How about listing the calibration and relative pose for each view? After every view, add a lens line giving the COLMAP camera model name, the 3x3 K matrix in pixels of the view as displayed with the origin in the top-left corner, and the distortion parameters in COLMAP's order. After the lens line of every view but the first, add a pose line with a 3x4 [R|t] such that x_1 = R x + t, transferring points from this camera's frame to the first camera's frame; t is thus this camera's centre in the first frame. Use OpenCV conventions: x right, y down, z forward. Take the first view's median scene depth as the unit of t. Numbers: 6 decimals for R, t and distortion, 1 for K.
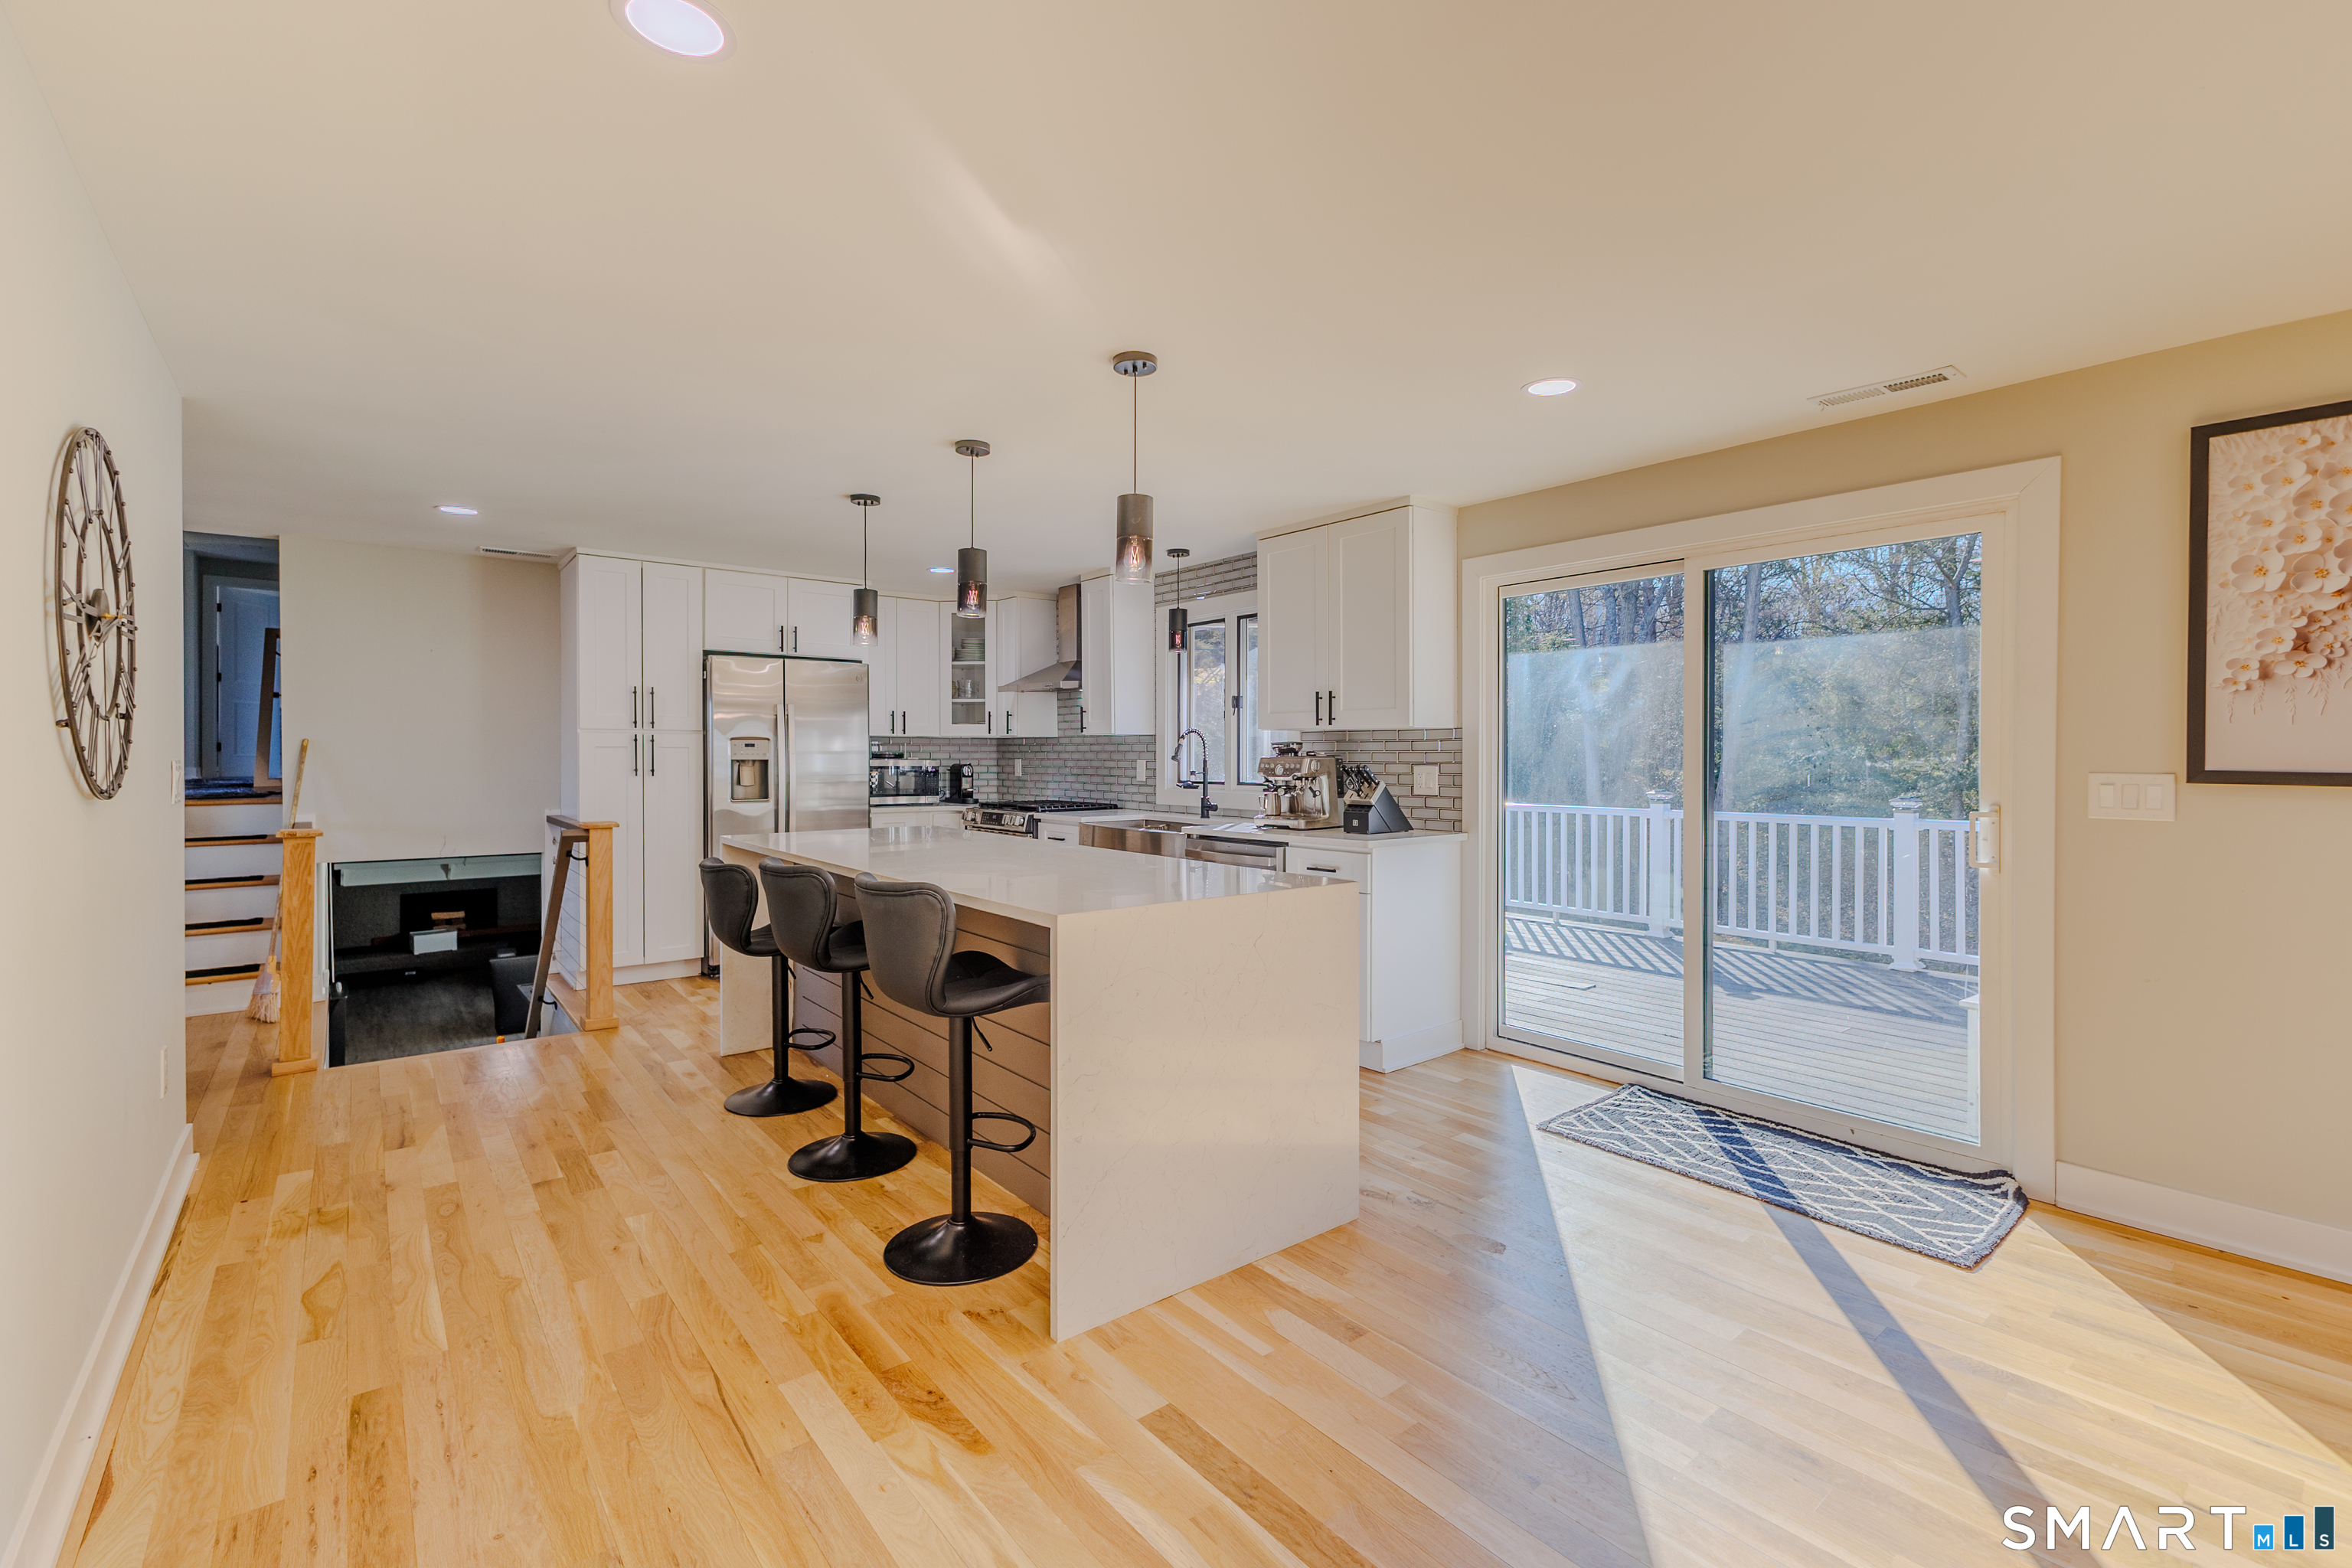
lens RADIAL K [[1028.0, 0, 1188.1], [0, 1028.0, 751.6], [0, 0, 1]] dist [0.015477, -0.000610]
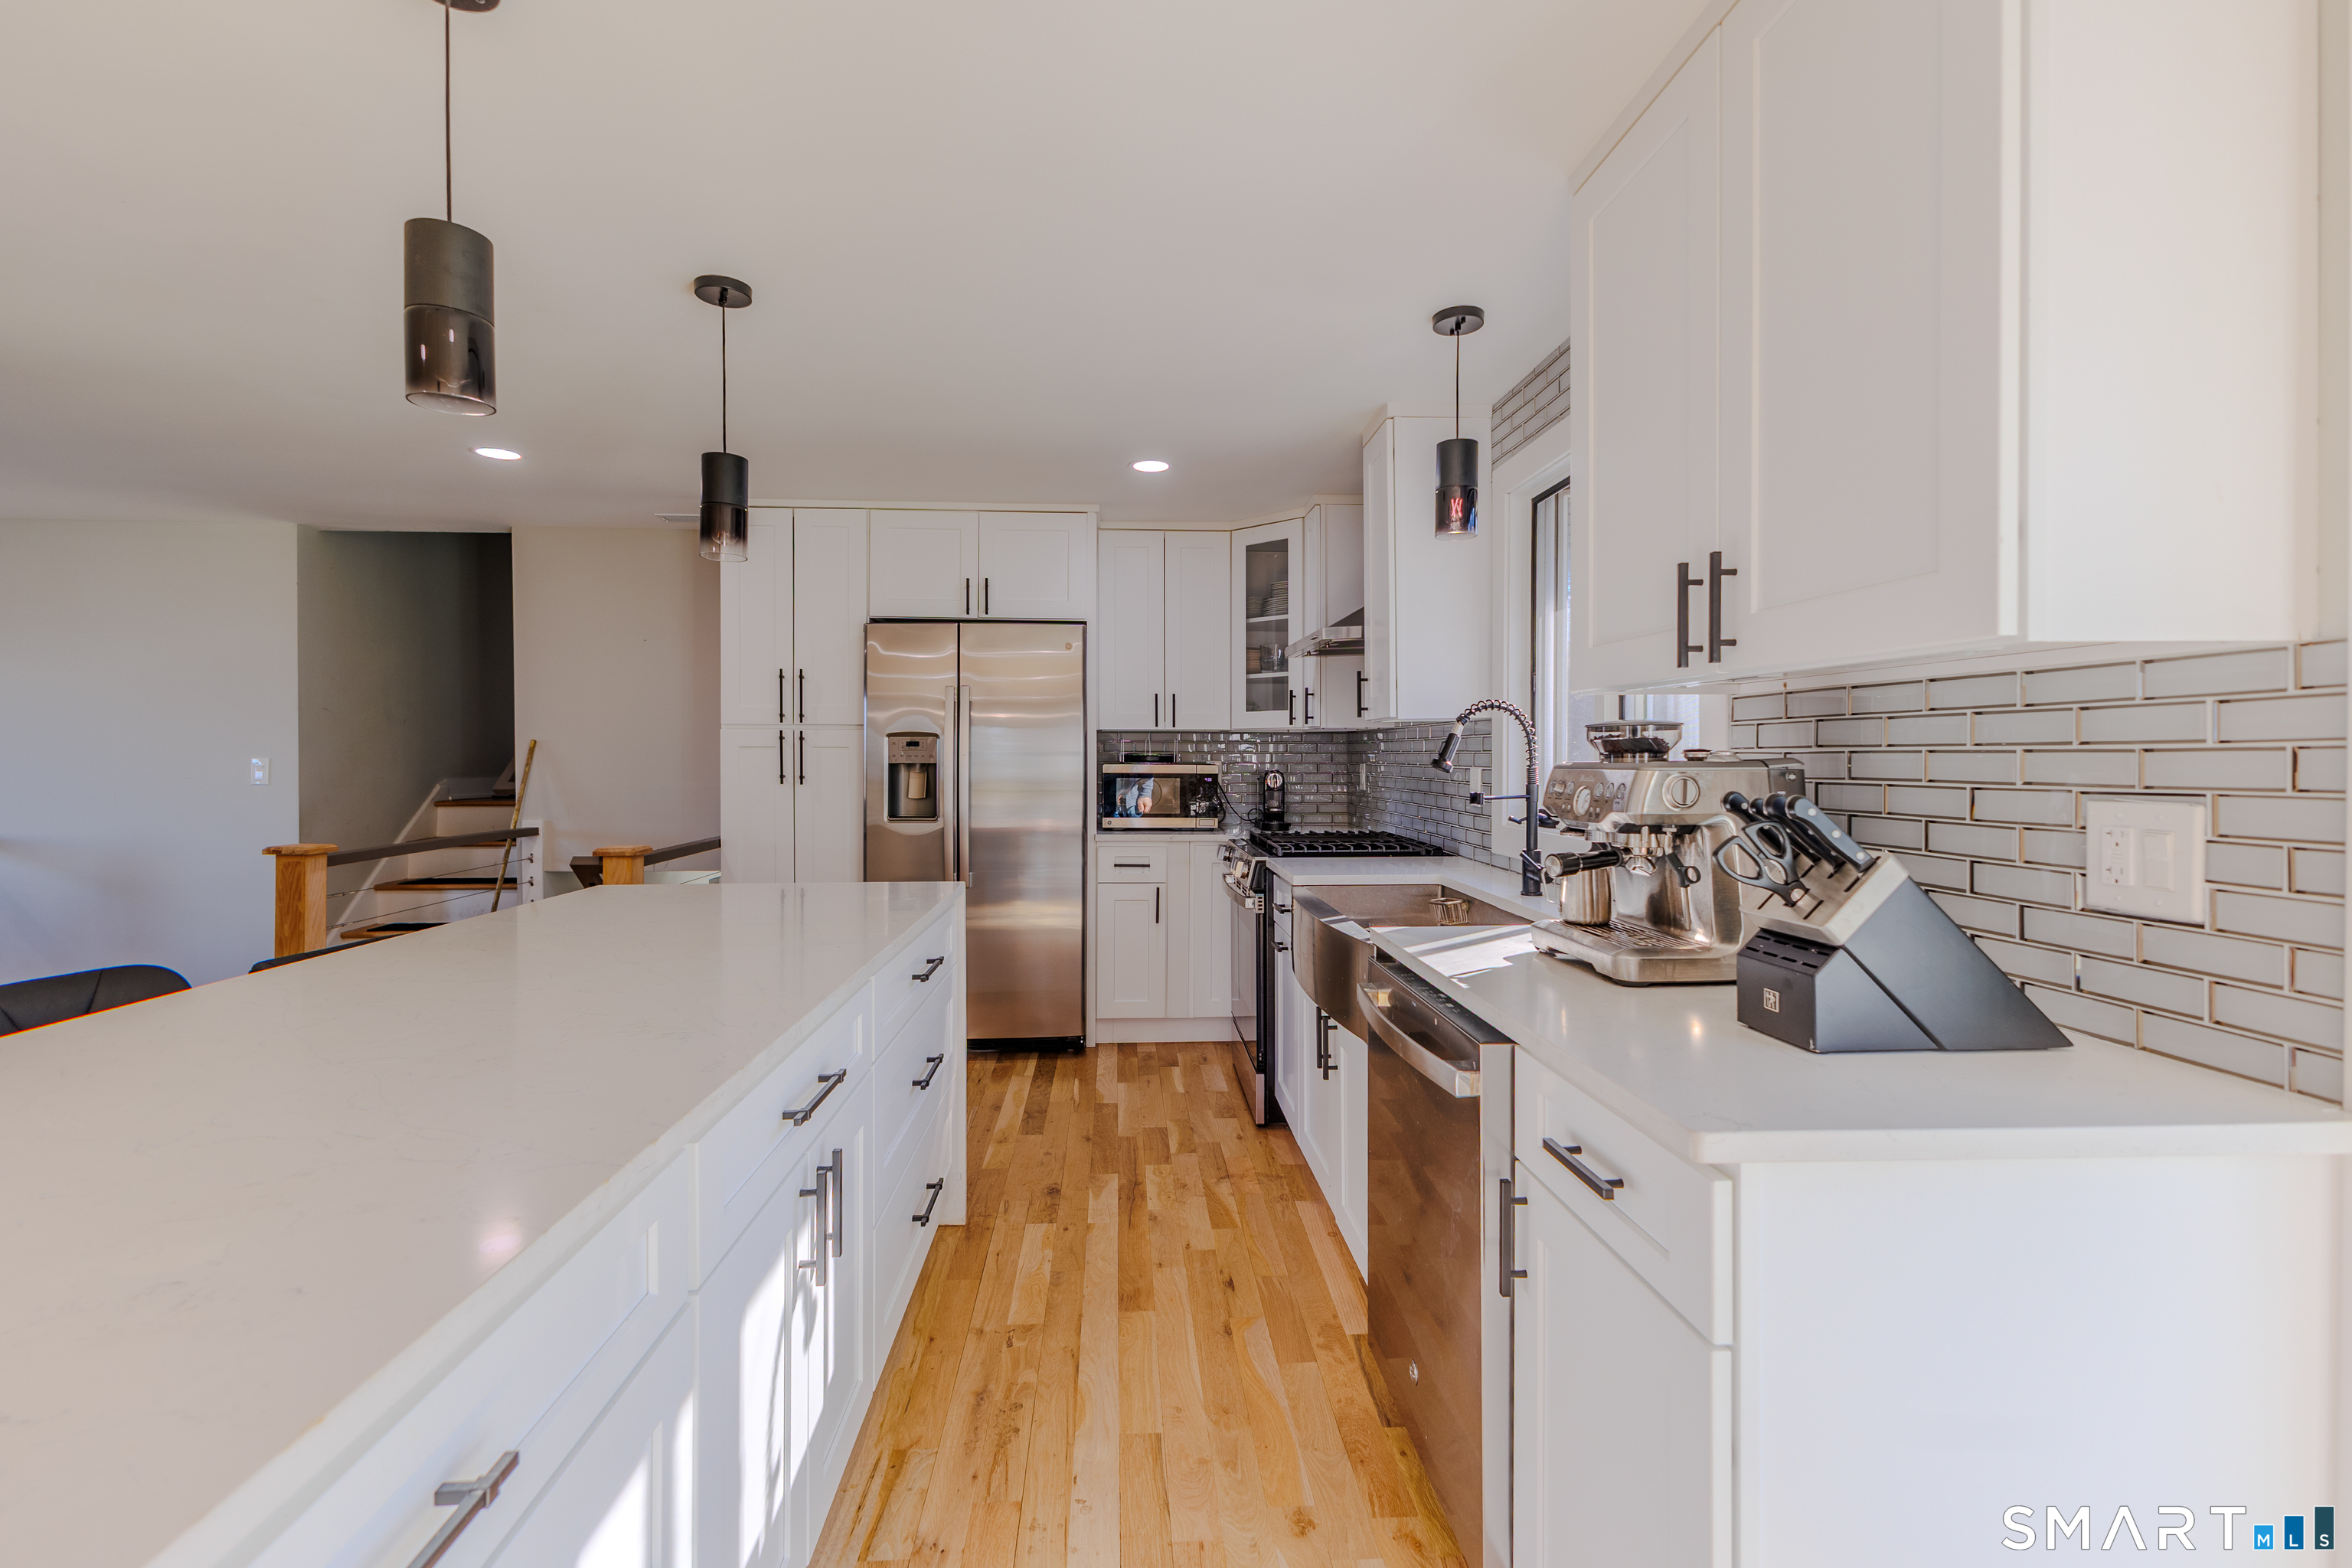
lens RADIAL K [[1028.0, 0, 1167.9], [0, 1028.0, 760.5], [0, 0, 1]] dist [0.015477, -0.000610]
pose [[0.808878, 0.003014, -0.587969, 0.170604], [0.001082, 0.999978, 0.006615, 0.001211], [0.587976, -0.005986, 0.808856, 0.588001]]
